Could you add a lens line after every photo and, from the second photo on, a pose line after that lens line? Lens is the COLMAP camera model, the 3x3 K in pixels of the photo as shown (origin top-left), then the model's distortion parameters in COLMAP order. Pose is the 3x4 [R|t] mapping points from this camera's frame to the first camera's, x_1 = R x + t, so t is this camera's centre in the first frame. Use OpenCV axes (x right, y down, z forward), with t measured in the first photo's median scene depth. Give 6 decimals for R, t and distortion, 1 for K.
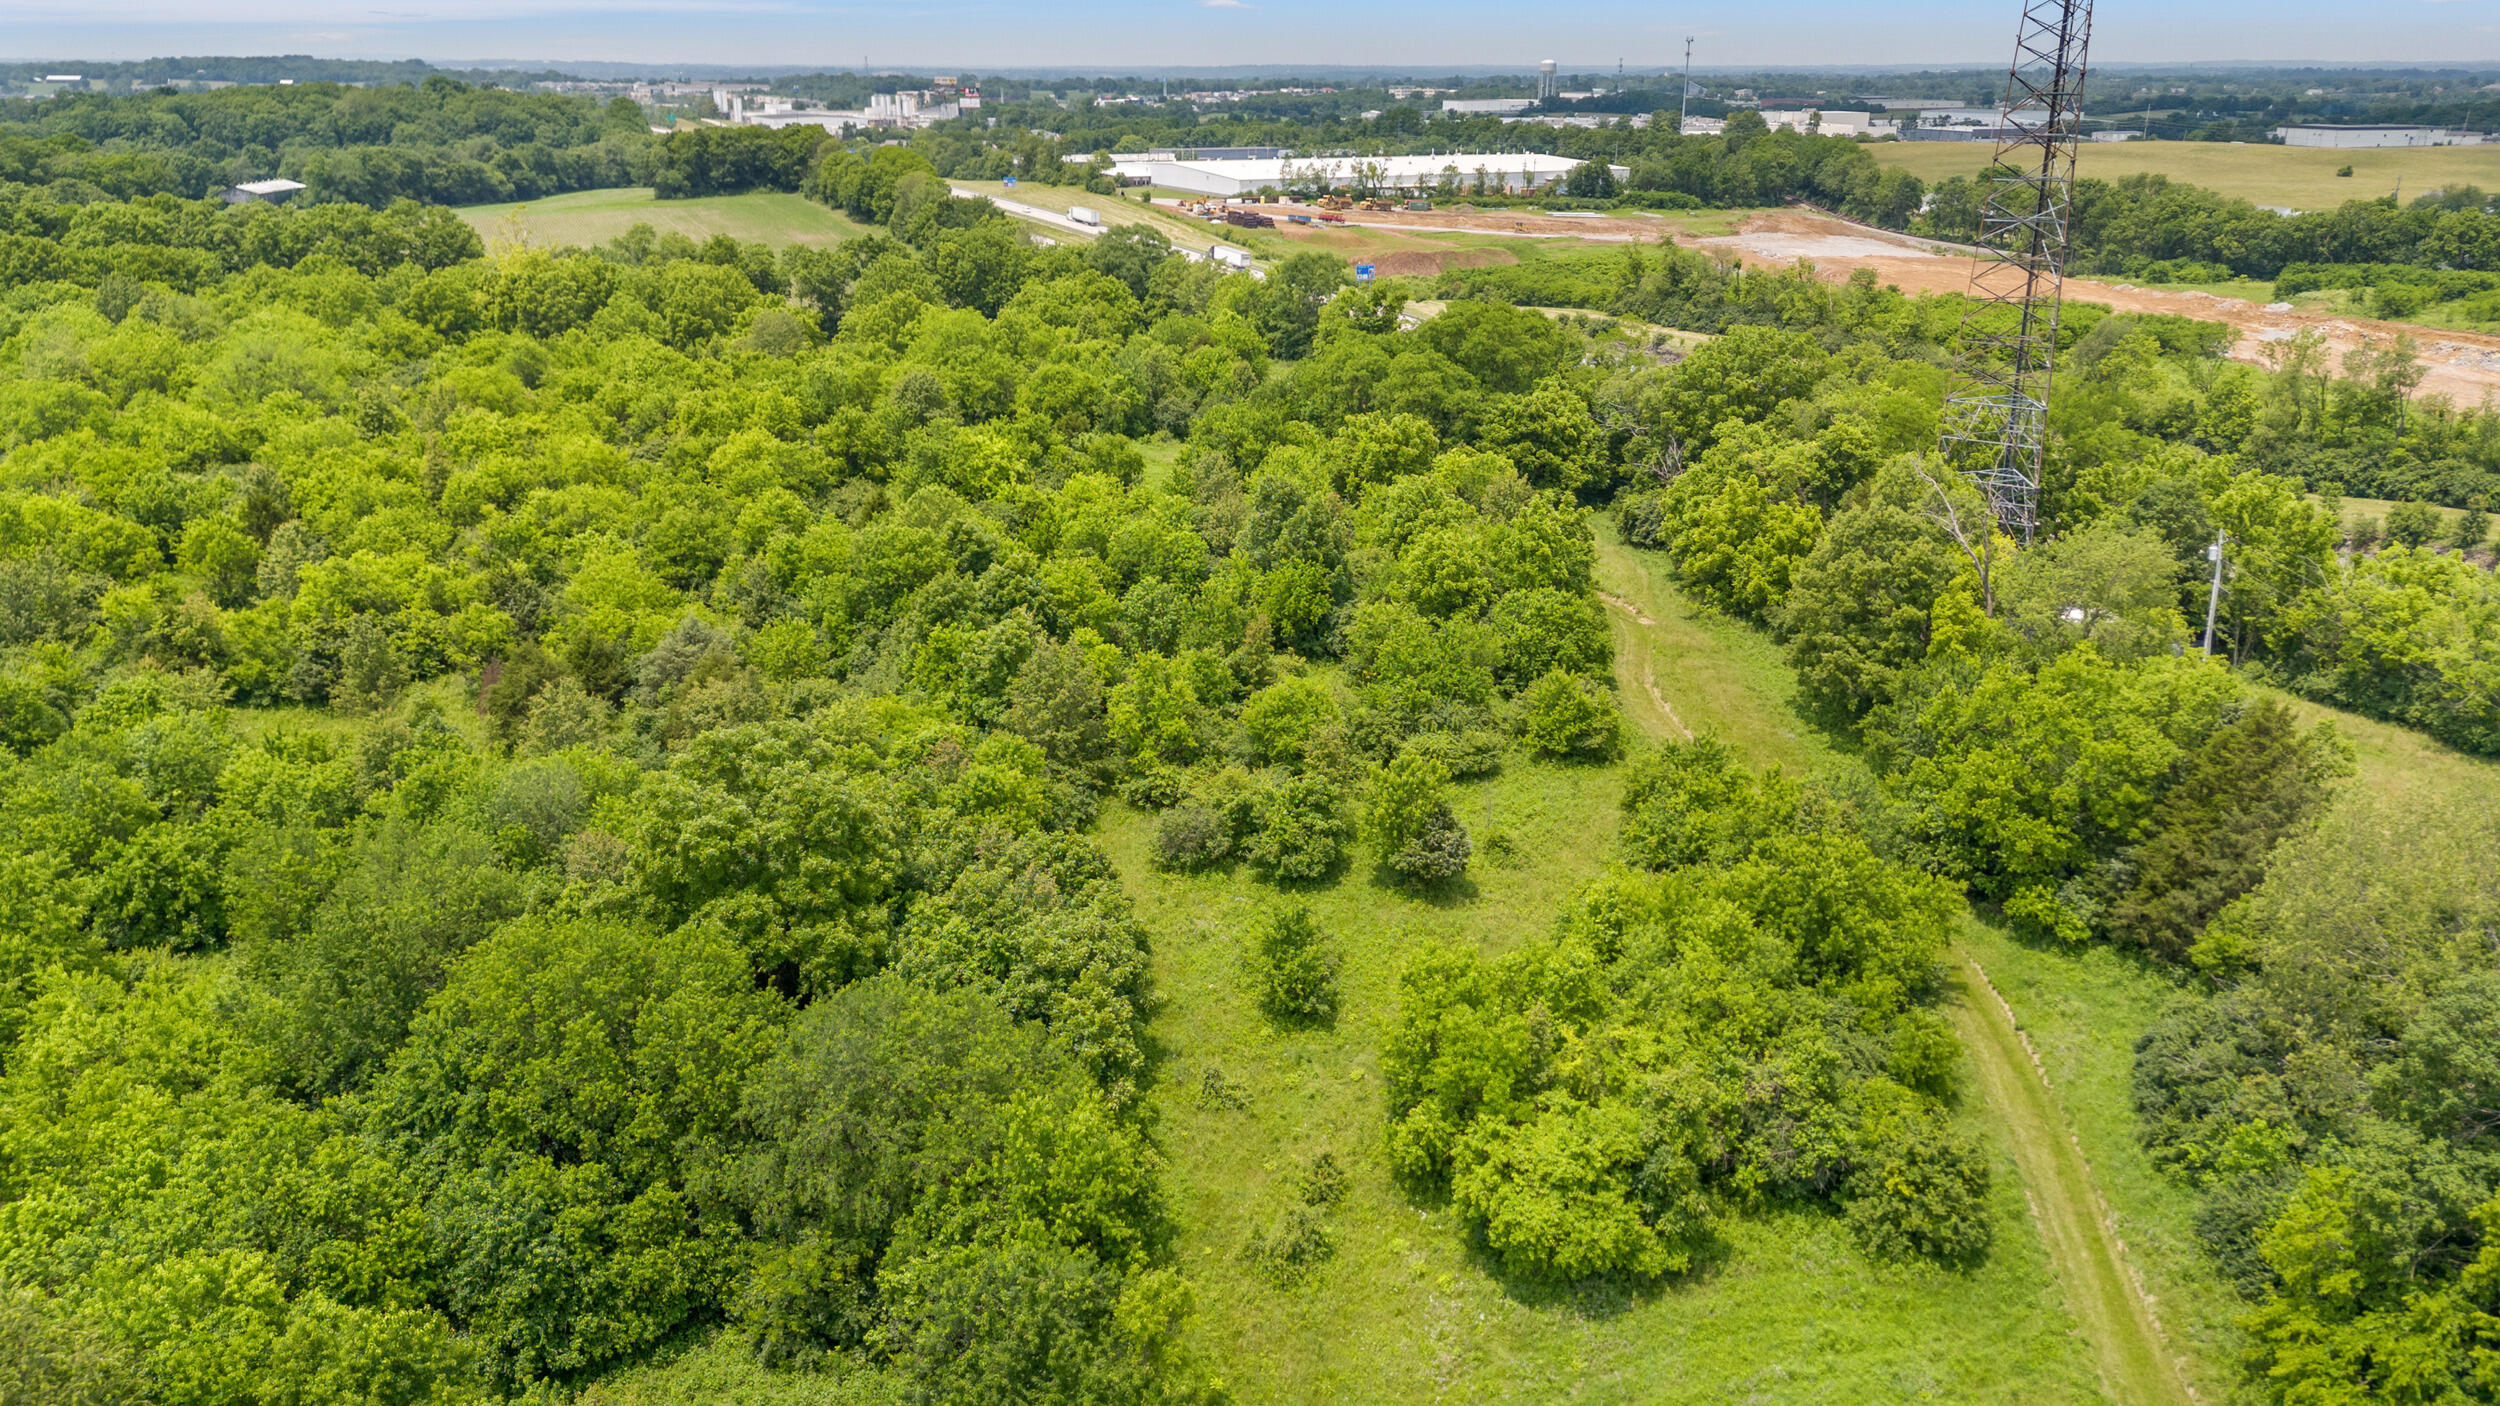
lens RADIAL K [[1775.1, 0, 1250.0], [0, 1775.1, 703.0], [0, 0, 1]] dist [0.066928, -0.061413]
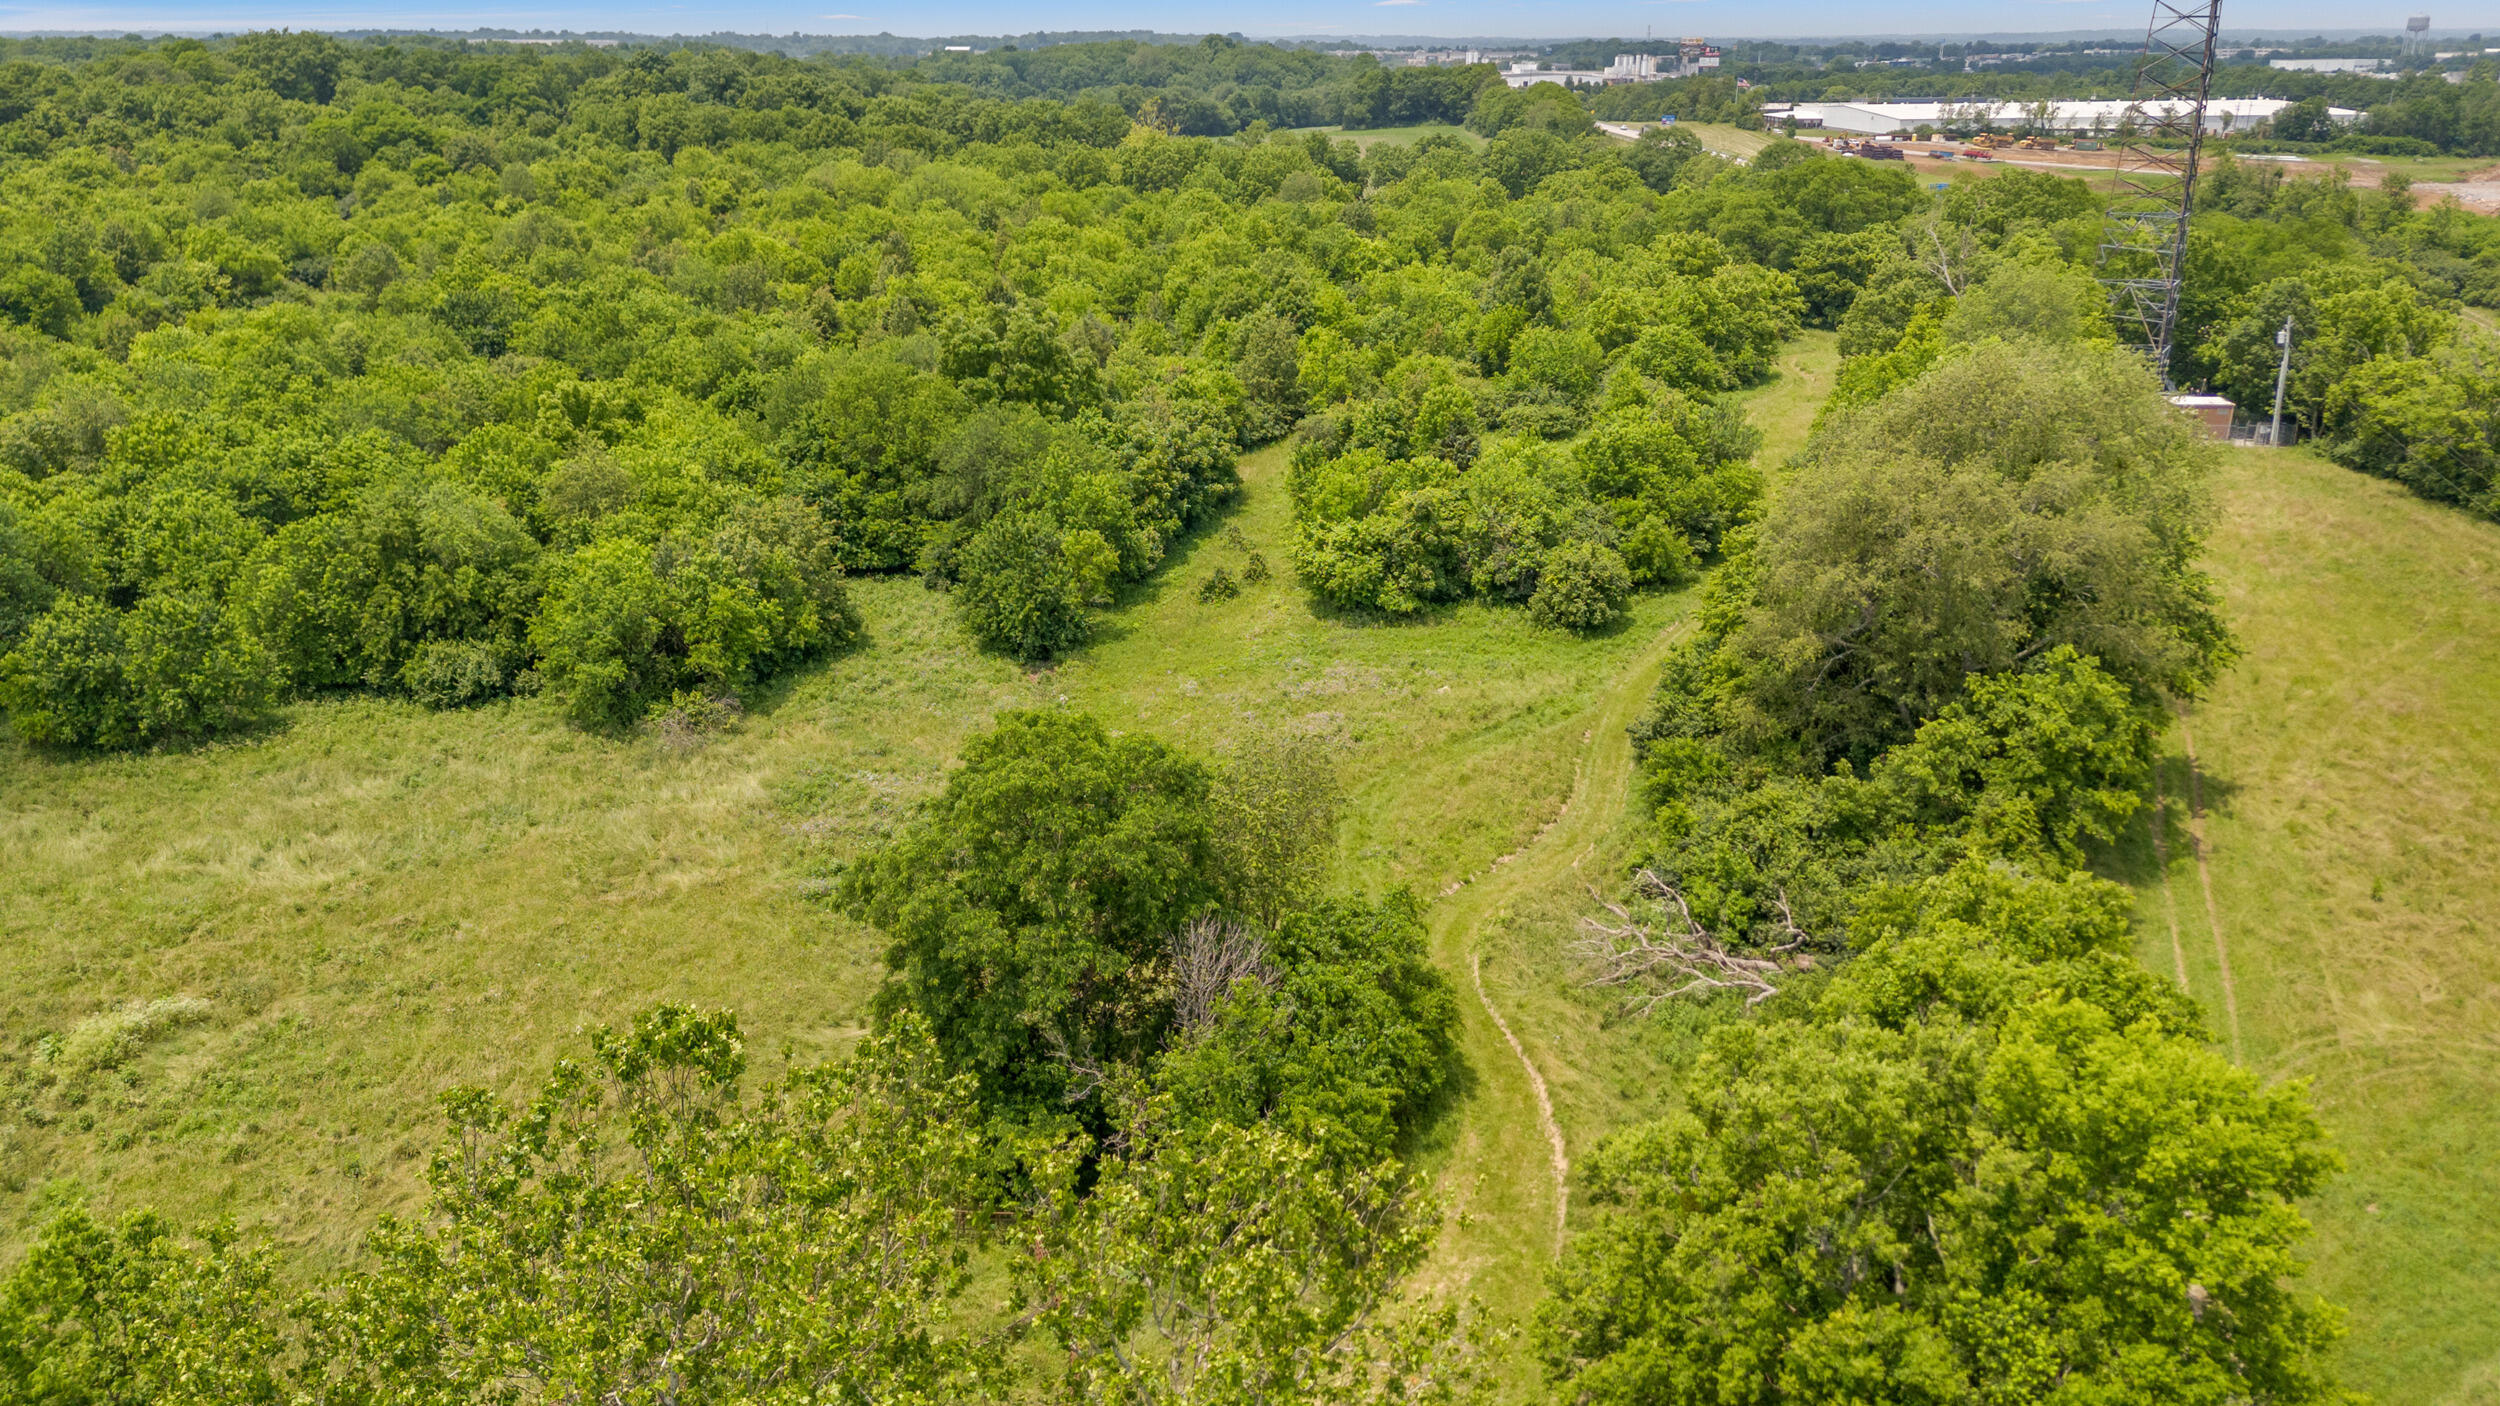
lens RADIAL K [[1775.1, 0, 1250.0], [0, 1775.1, 703.0], [0, 0, 1]] dist [0.066928, -0.061413]
pose [[0.917656, 0.136067, -0.373355, 0.114830], [-0.130938, 0.990615, 0.039196, 0.055646], [0.375184, 0.012918, 0.926860, -0.092295]]
